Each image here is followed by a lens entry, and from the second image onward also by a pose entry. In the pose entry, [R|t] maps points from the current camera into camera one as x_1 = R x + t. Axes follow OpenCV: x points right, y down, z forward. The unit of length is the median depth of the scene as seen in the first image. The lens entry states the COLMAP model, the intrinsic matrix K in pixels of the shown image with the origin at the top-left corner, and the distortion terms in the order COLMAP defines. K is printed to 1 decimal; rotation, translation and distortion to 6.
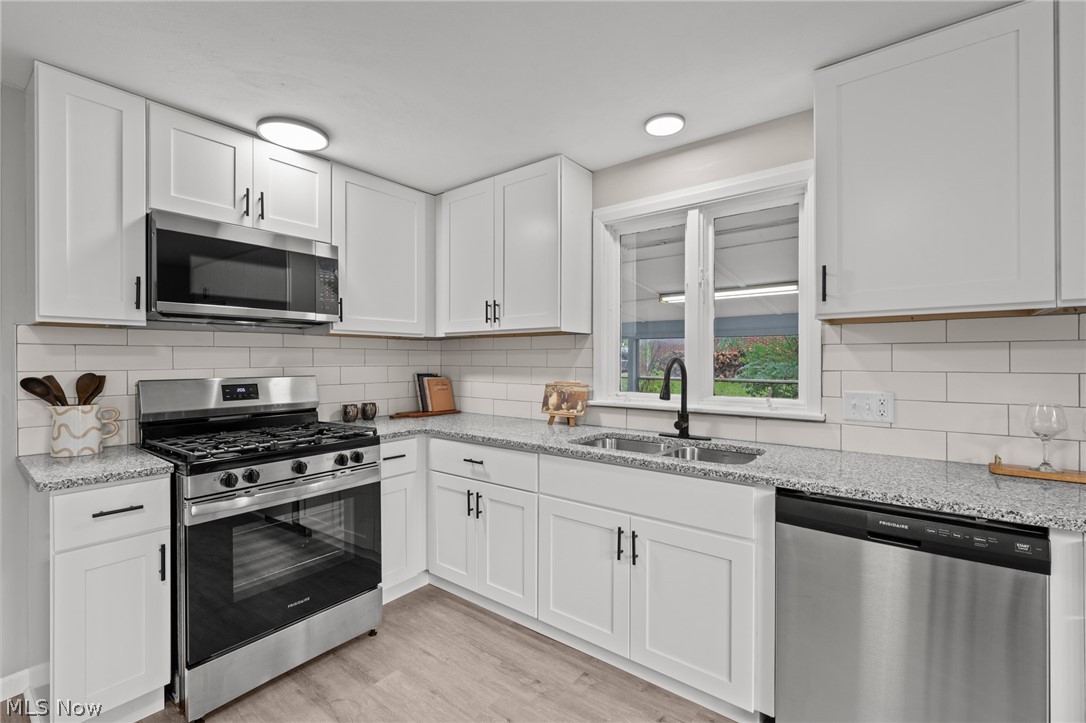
lens RADIAL K [[470.6, 0, 541.0], [0, 470.6, 361.0], [0, 0, 1]] dist [0.001424, 0.000437]
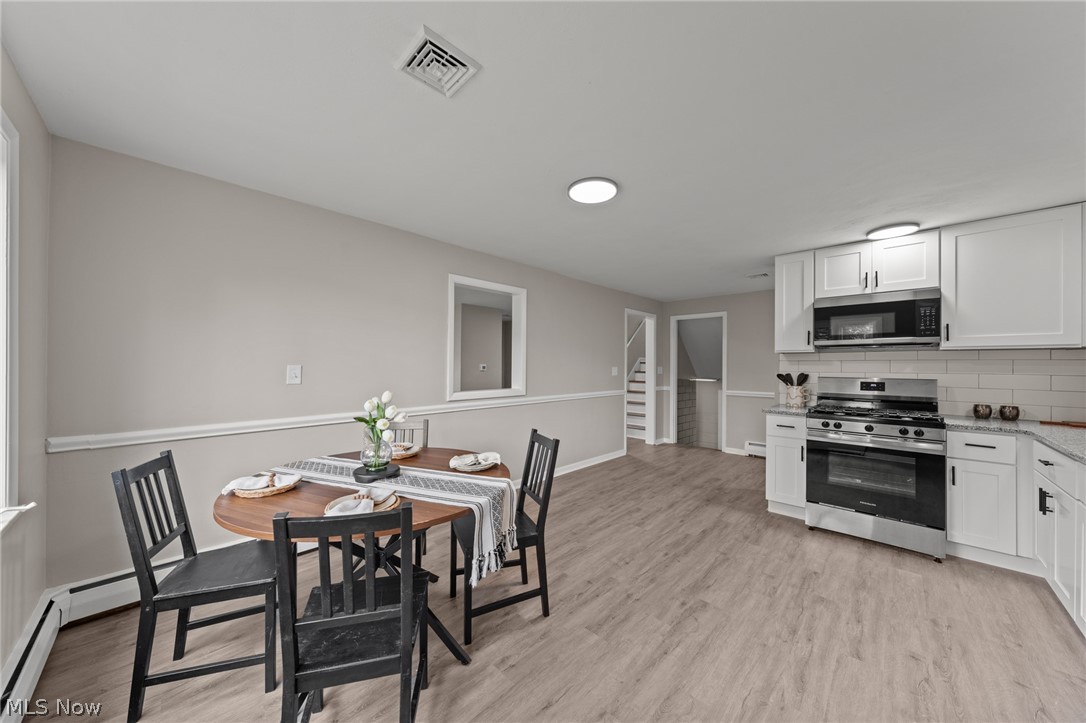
lens RADIAL K [[365.3, 0, 542.9], [0, 365.3, 363.4], [0, 0, 1]] dist [0.000706, 0.000026]
pose [[-0.099801, -0.004195, -0.994999, 0.928886], [-0.012833, 0.999913, -0.002929, 0.000287], [0.994925, 0.012476, -0.099846, -0.086838]]
